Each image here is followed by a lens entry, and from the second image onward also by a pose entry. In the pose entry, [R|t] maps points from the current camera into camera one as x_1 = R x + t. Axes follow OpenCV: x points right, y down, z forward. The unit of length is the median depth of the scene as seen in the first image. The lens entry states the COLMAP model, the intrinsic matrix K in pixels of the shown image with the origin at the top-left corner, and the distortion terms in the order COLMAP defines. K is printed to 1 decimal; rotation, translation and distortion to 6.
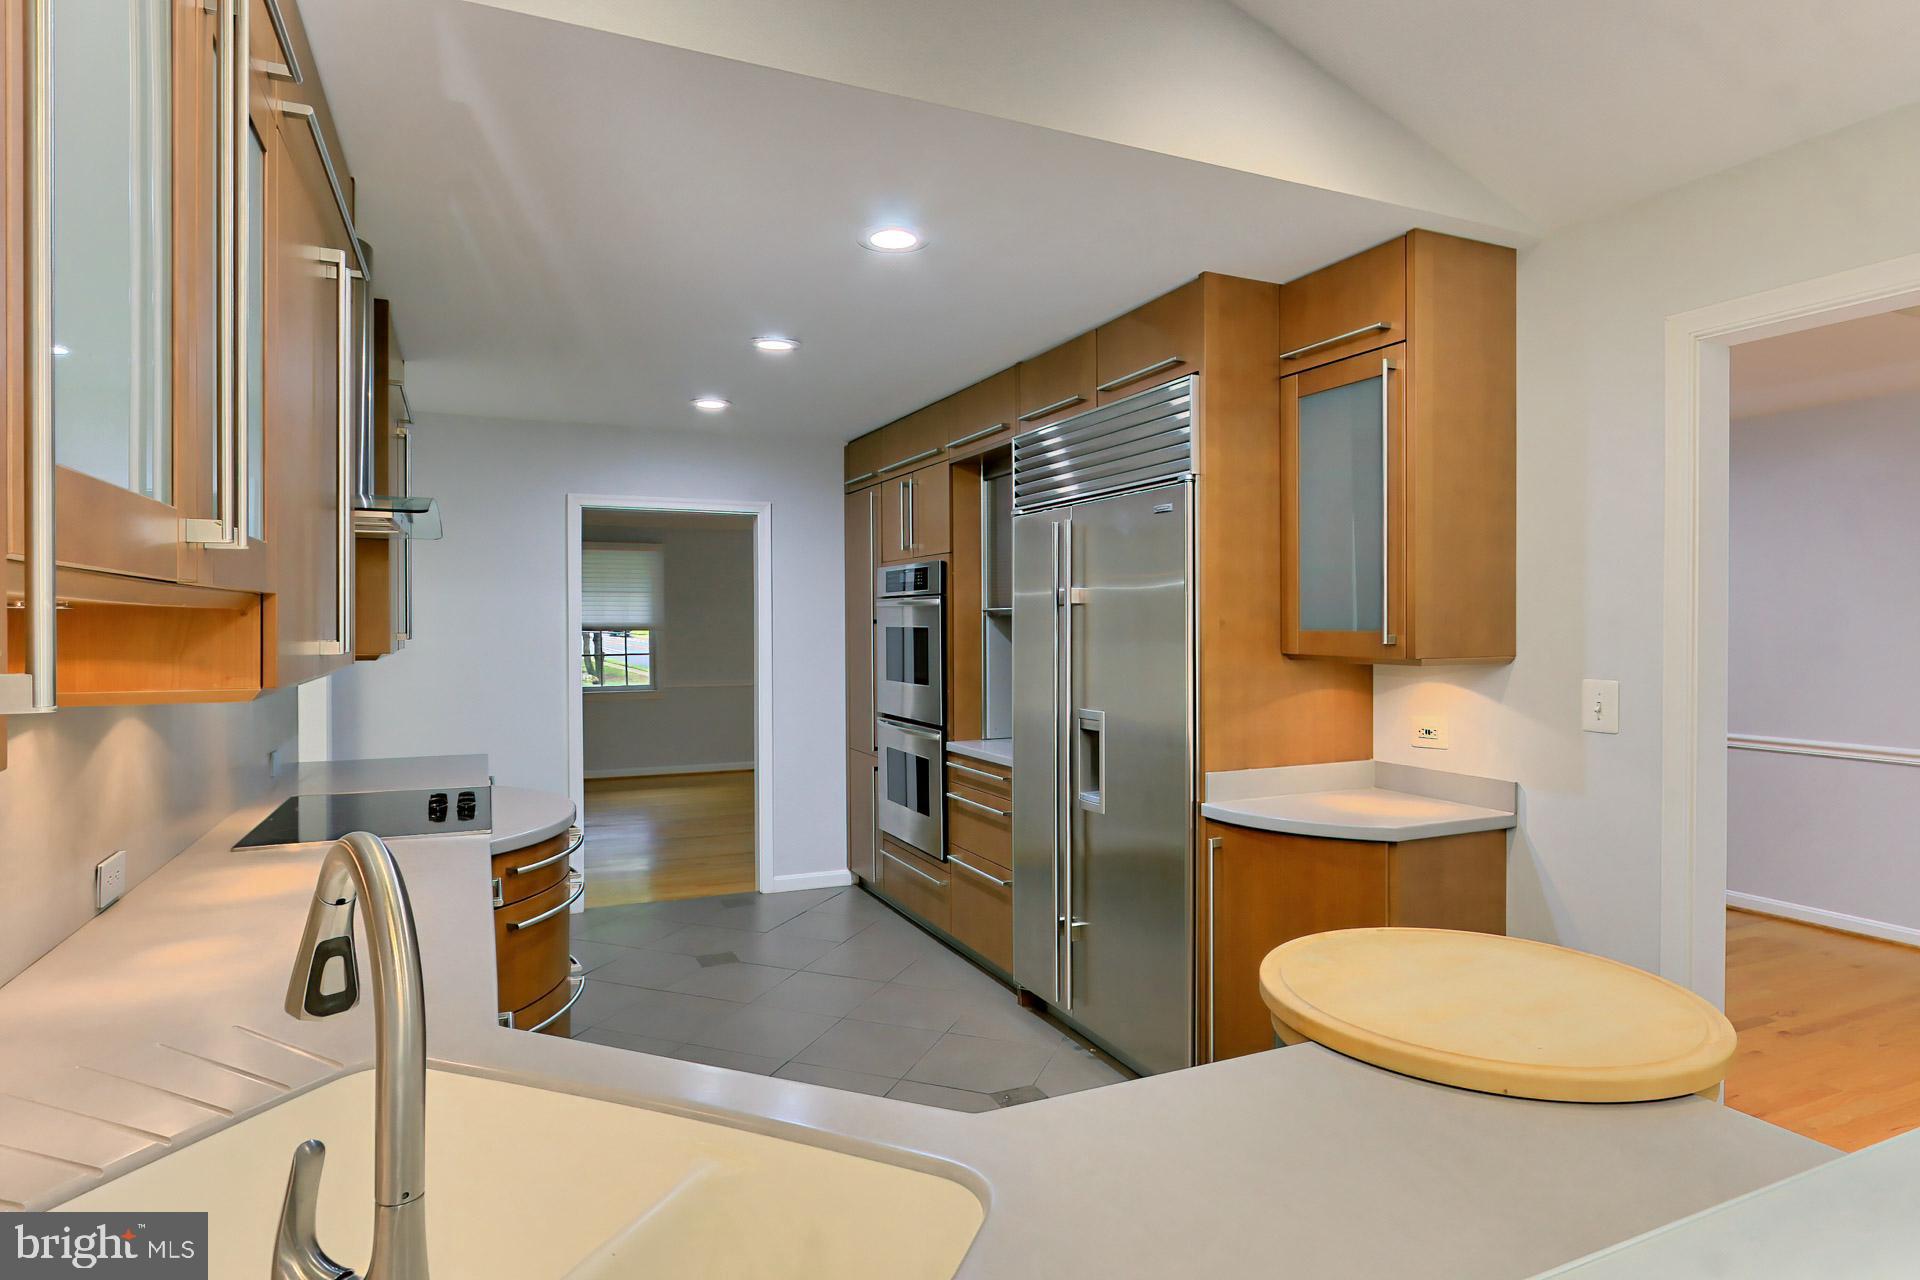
lens RADIAL K [[1051.8, 0, 966.0], [0, 1051.8, 628.8], [0, 0, 1]] dist [-0.004274, 0.001542]
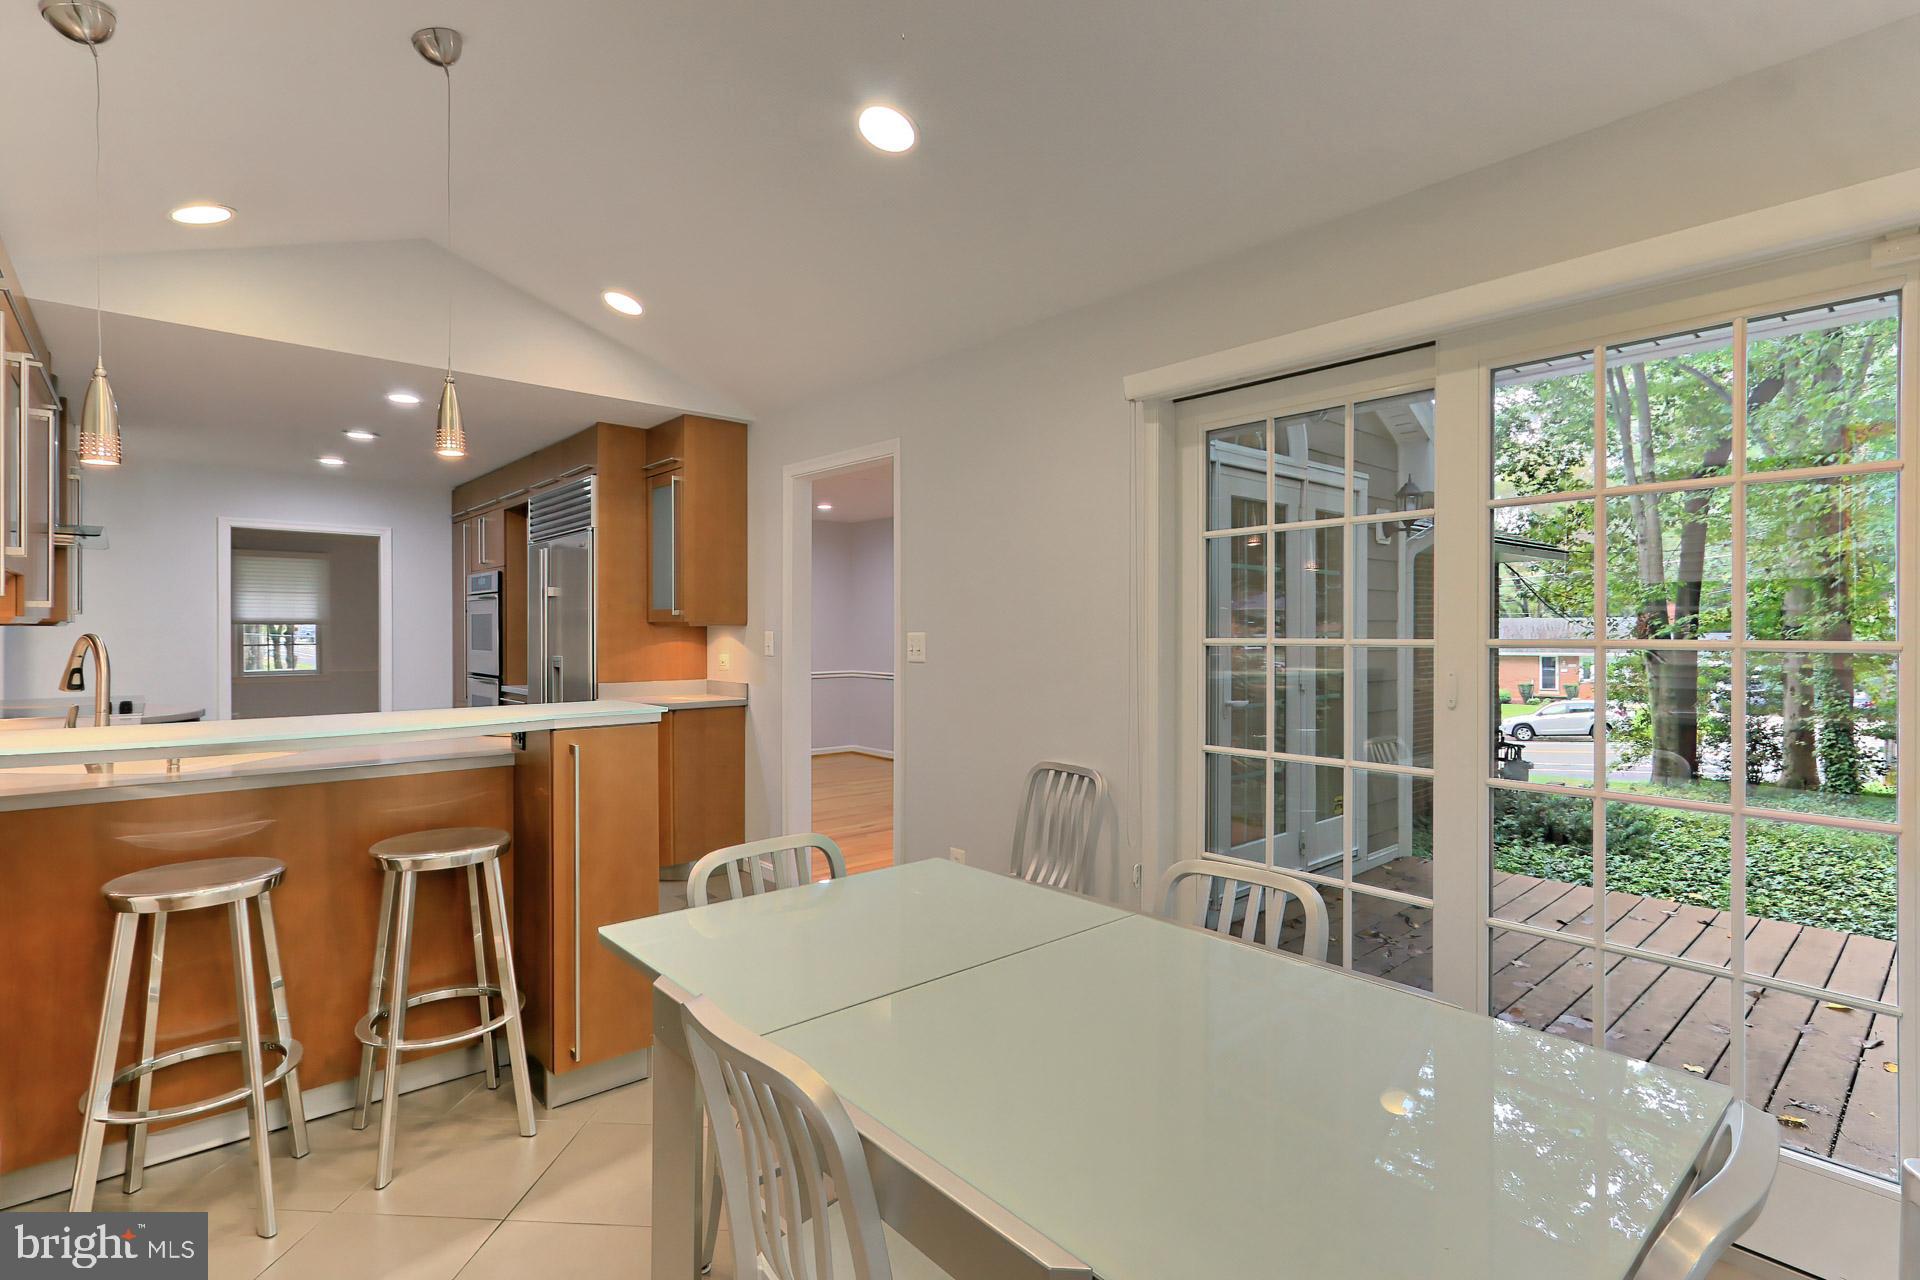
lens RADIAL K [[900.4, 0, 951.3], [0, 900.4, 644.9], [0, 0, 1]] dist [0.005170, -0.000851]
pose [[0.957588, 0.000264, 0.288142, 0.347758], [-0.002472, 0.999970, 0.007297, 0.050558], [-0.288132, -0.007700, 0.957560, -0.717542]]
